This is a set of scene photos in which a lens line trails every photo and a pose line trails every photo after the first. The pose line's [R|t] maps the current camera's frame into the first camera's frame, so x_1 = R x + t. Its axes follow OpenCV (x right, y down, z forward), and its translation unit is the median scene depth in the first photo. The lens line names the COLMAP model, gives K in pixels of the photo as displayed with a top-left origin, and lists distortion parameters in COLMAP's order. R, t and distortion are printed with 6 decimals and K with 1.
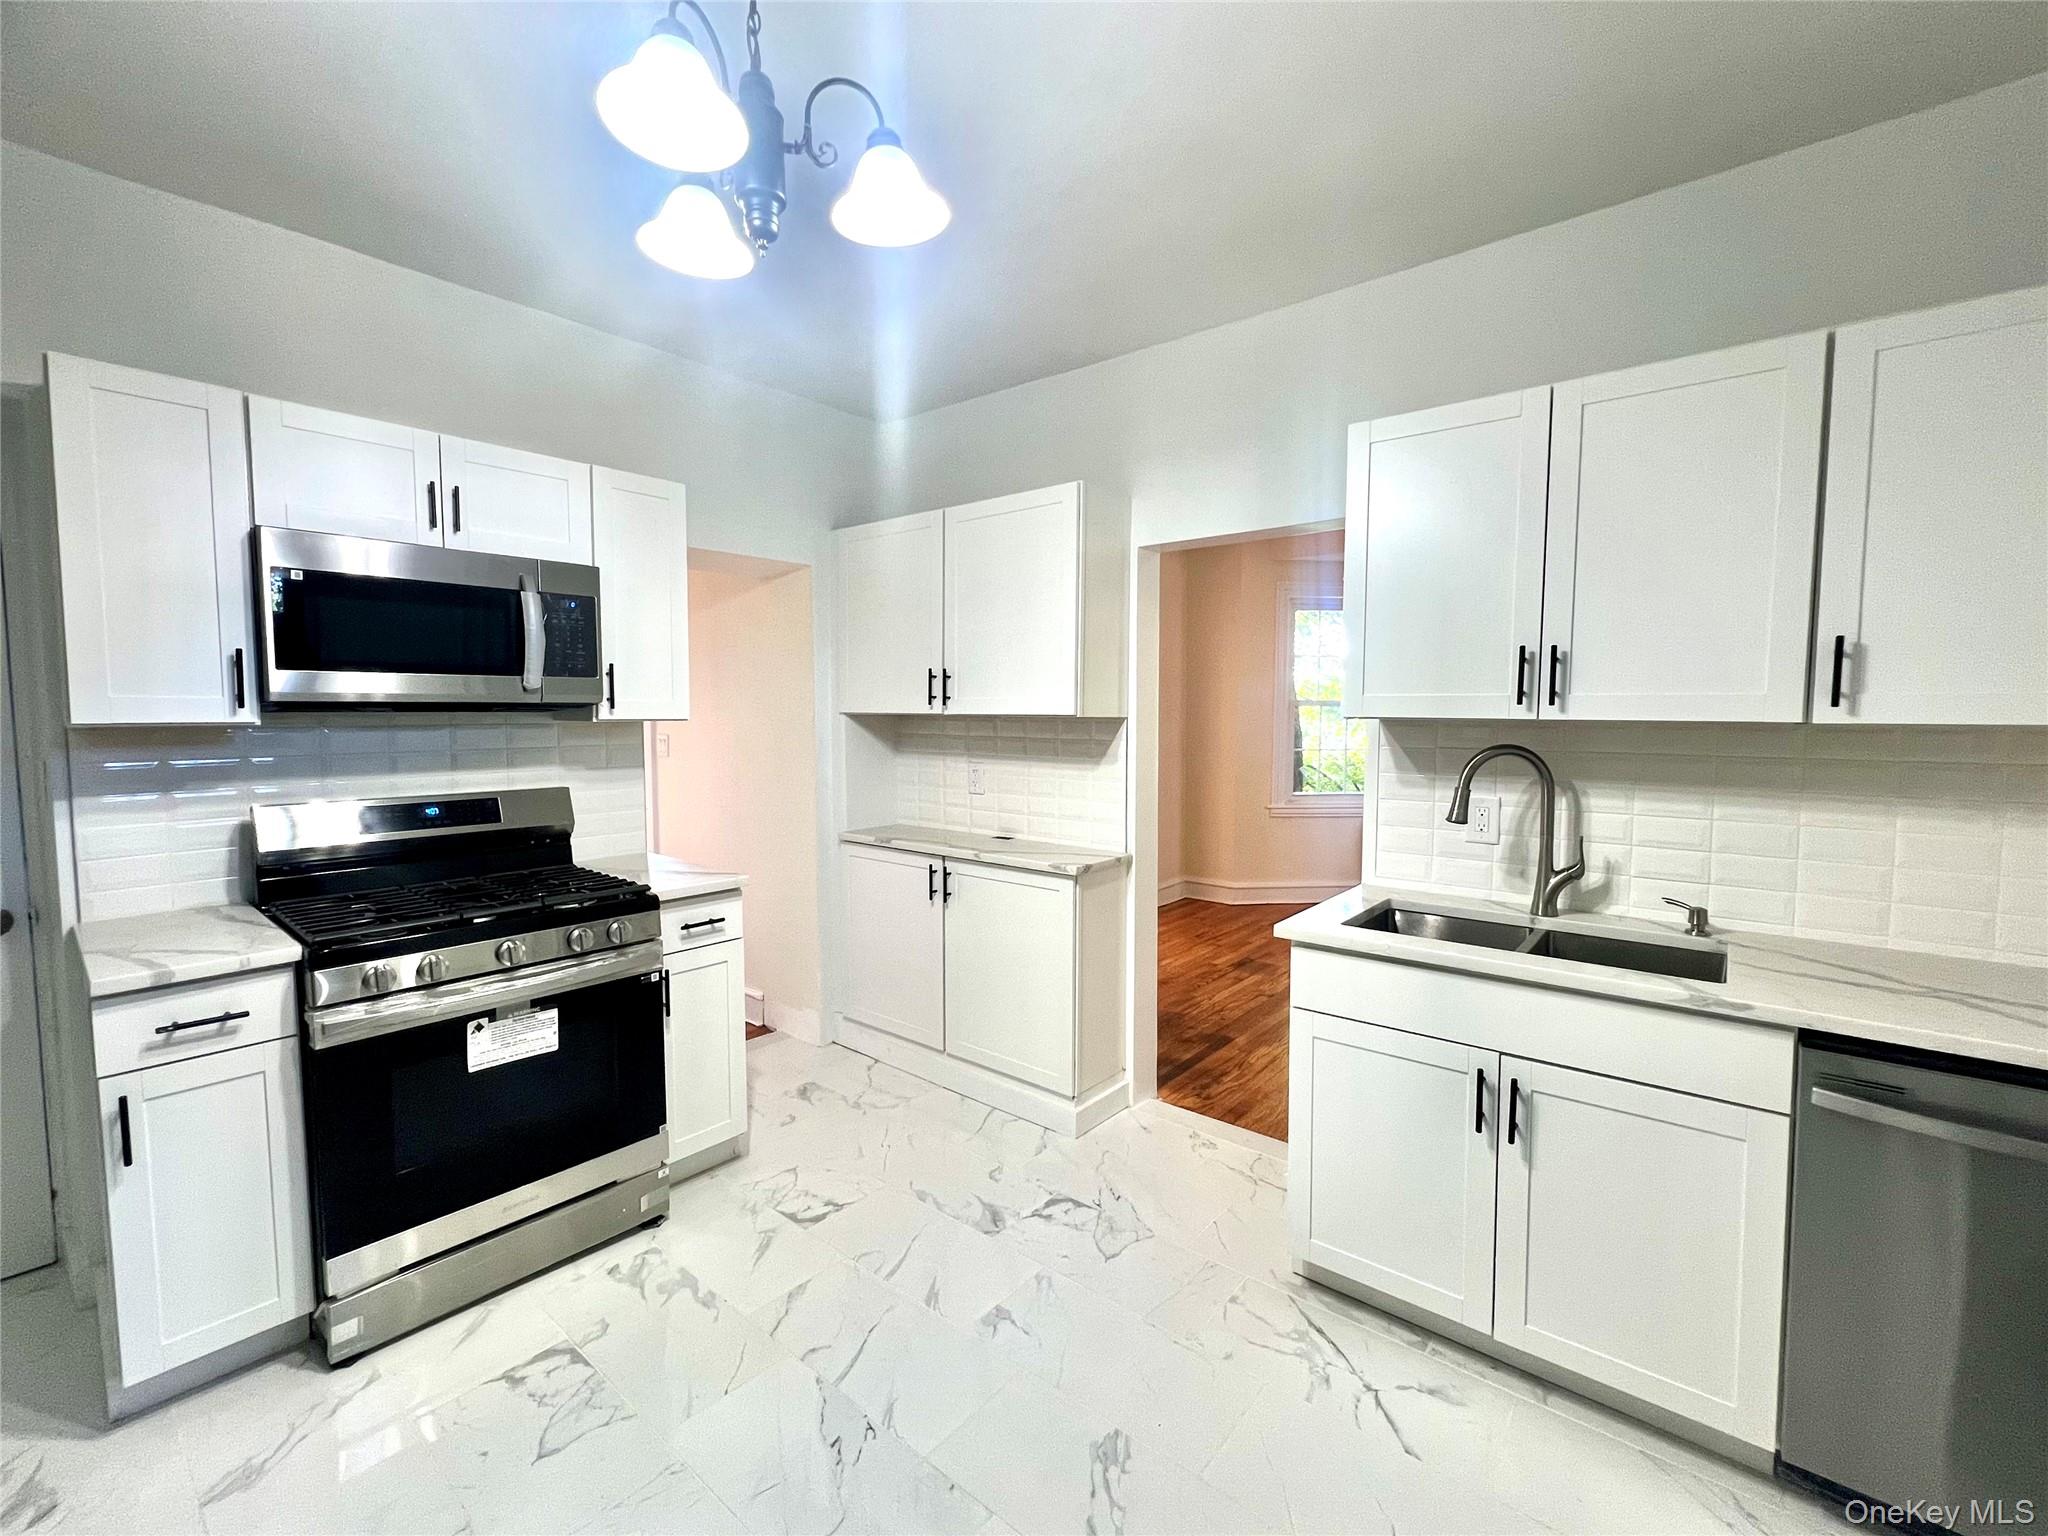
lens RADIAL K [[865.2, 0, 1019.4], [0, 865.2, 764.9], [0, 0, 1]] dist [0.000453, 0.000013]
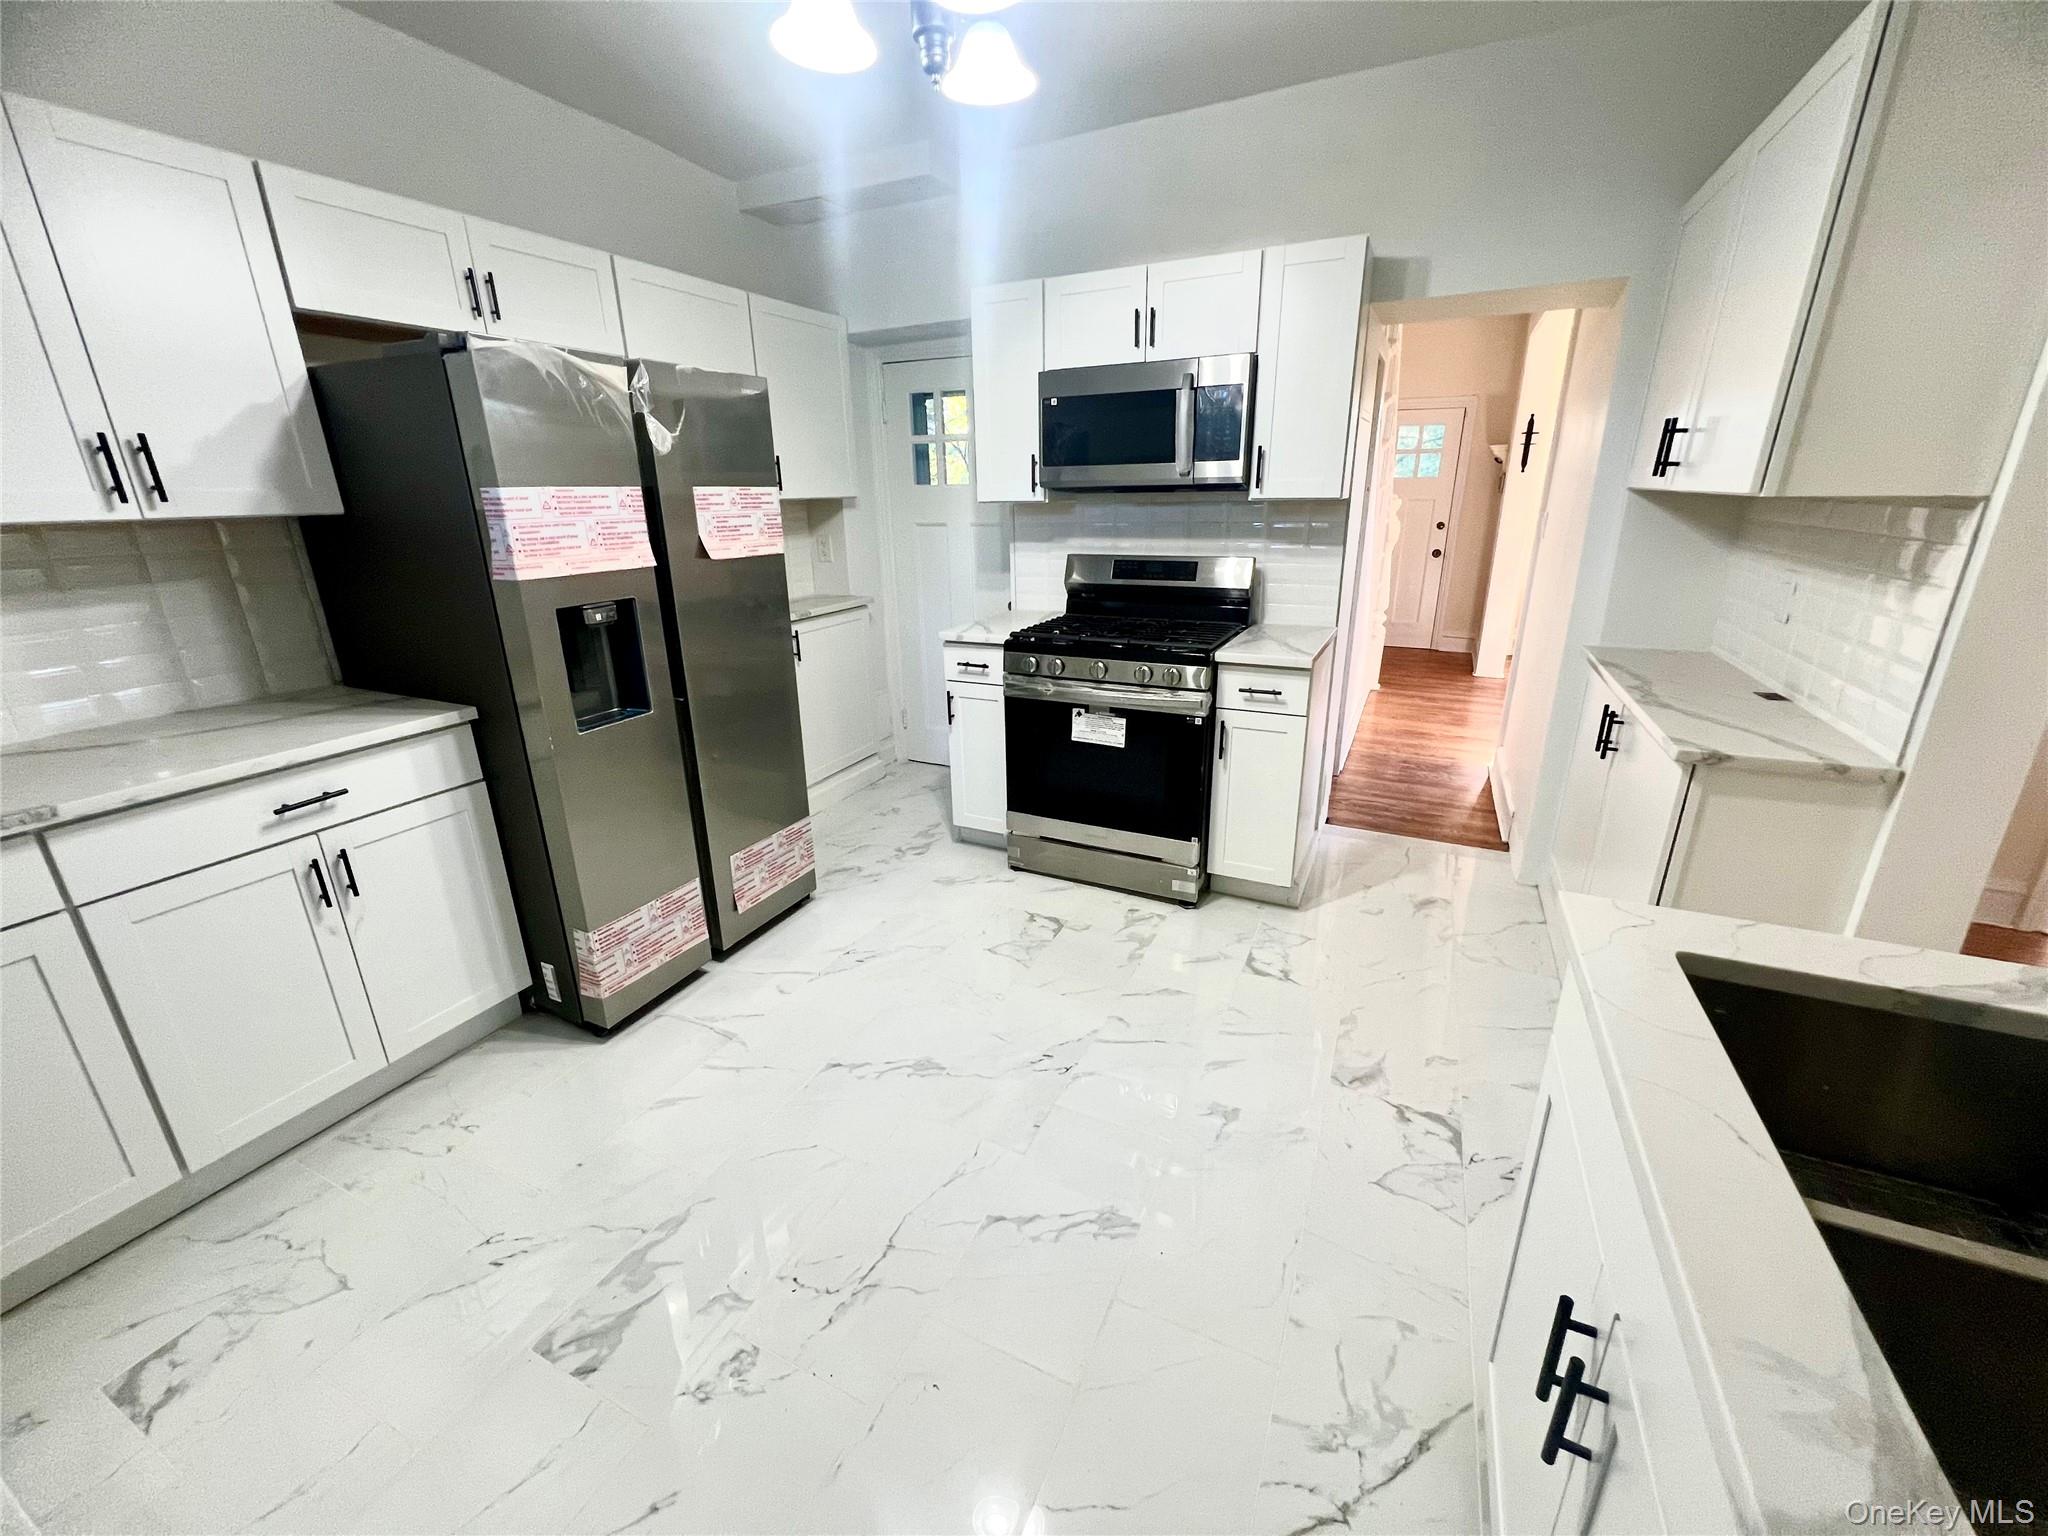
lens RADIAL K [[817.6, 0, 1016.9], [0, 817.6, 764.5], [0, 0, 1]] dist [-0.000731, -0.000086]
pose [[0.243146, 0.304785, -0.920862, 0.617176], [-0.043103, 0.951809, 0.303647, -0.036663], [0.969032, -0.034138, 0.244566, 0.484824]]
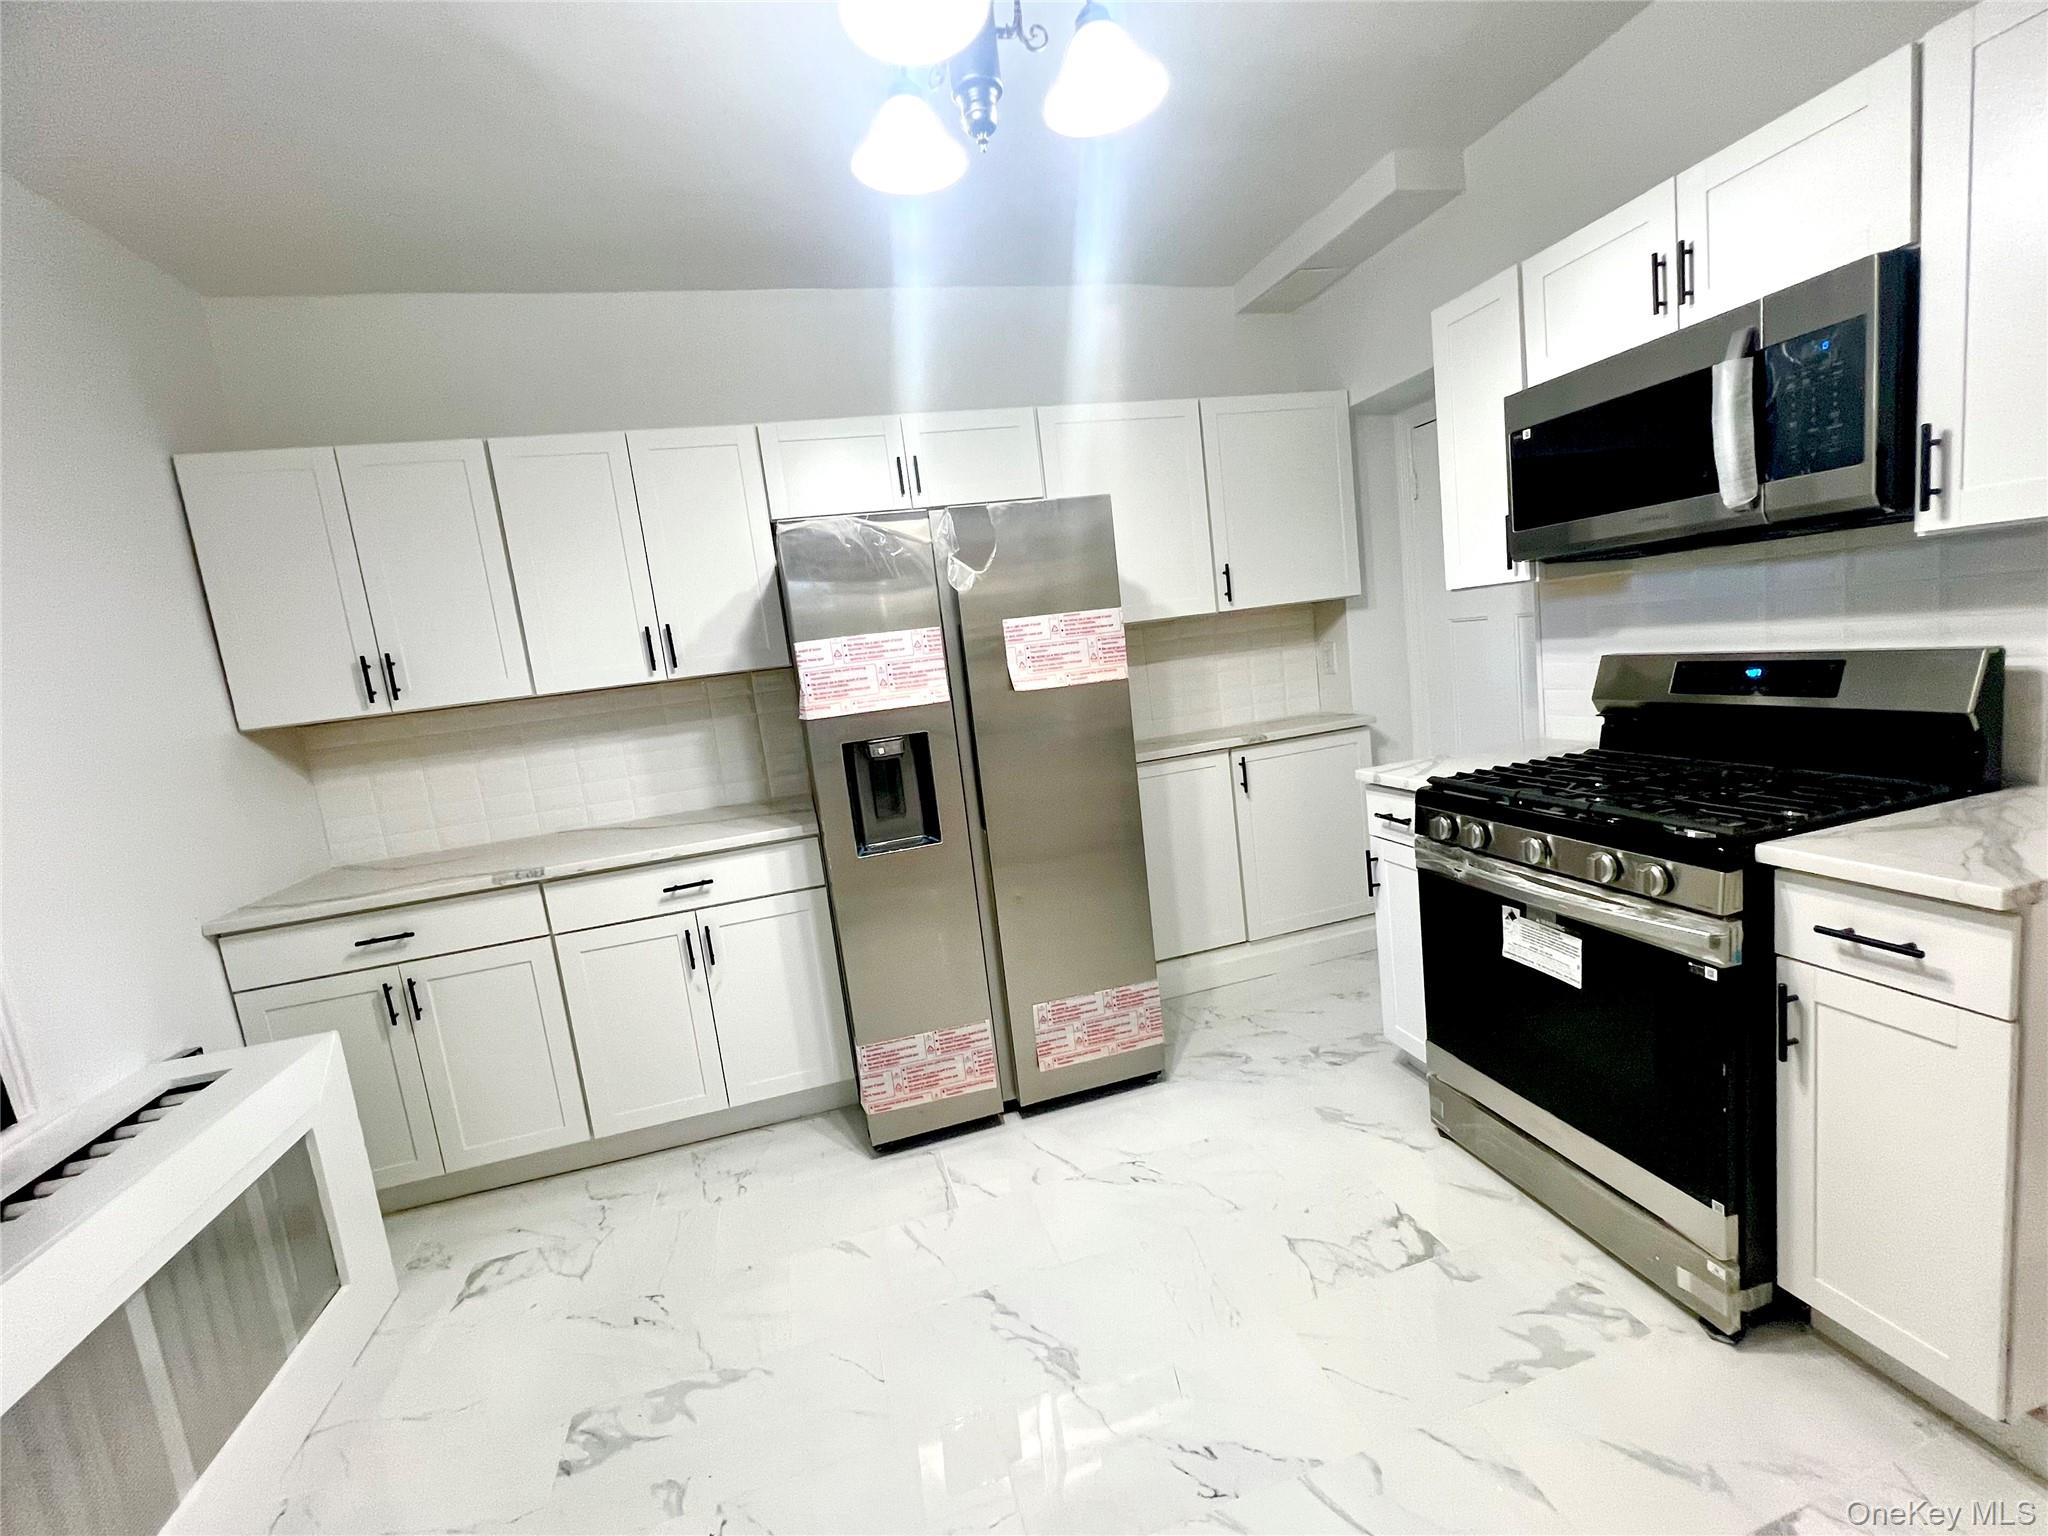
lens RADIAL K [[865.2, 0, 1019.4], [0, 865.2, 764.9], [0, 0, 1]] dist [0.000453, 0.000013]
pose [[-0.572359, 0.181718, -0.799614, 0.349936], [0.067981, 0.982295, 0.174573, -0.048073], [0.817180, 0.045560, -0.574579, 0.977672]]
